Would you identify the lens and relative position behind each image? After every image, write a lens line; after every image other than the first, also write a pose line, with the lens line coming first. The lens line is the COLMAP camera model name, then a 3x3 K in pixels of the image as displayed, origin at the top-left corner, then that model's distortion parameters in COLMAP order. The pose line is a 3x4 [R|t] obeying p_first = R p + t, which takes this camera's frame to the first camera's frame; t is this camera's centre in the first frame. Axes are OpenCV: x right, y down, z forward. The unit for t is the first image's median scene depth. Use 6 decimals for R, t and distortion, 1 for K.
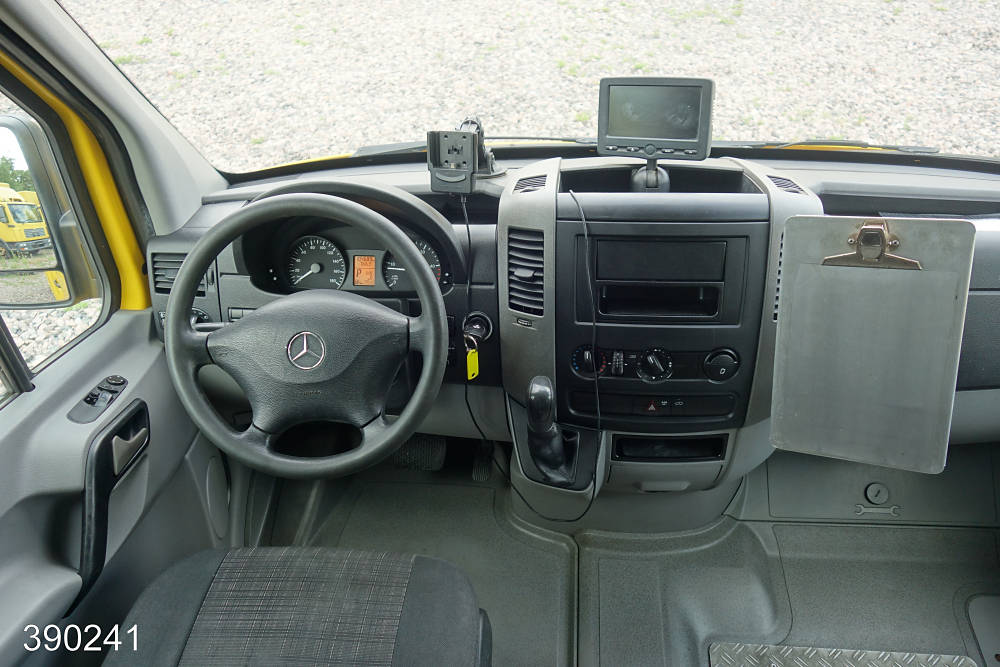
lens RADIAL K [[793.1, 0, 500.0], [0, 793.1, 333.5], [0, 0, 1]] dist [0.004350, 0.003543]
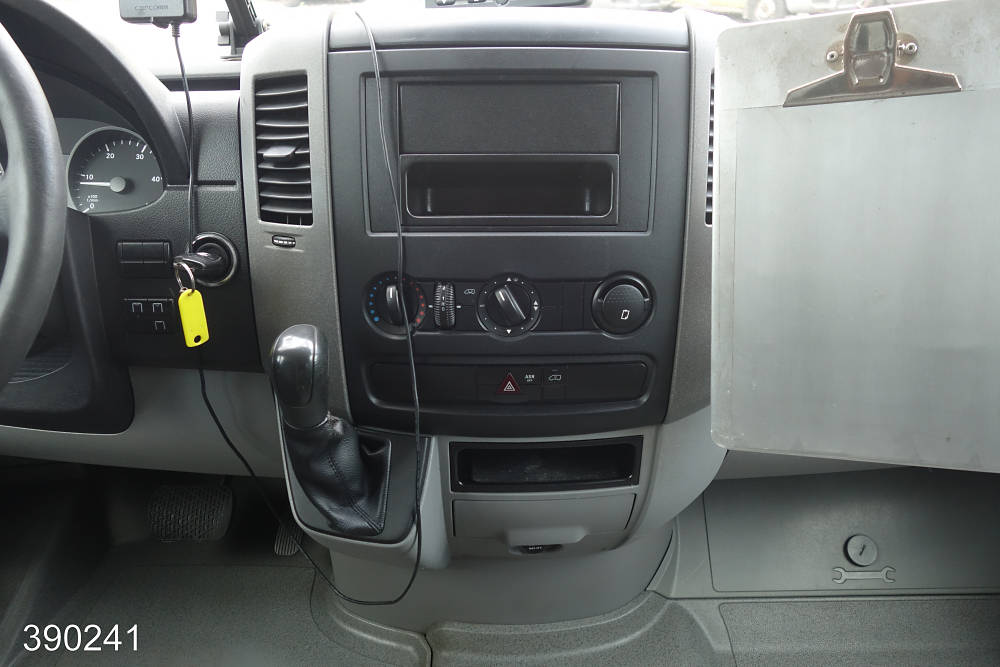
lens RADIAL K [[793.1, 0, 500.0], [0, 793.1, 333.5], [0, 0, 1]] dist [0.004350, 0.003543]
pose [[0.995806, -0.012687, 0.090602, 0.129488], [0.024509, 0.991133, -0.130597, 0.126560], [-0.088142, 0.132270, 0.987287, 0.414344]]
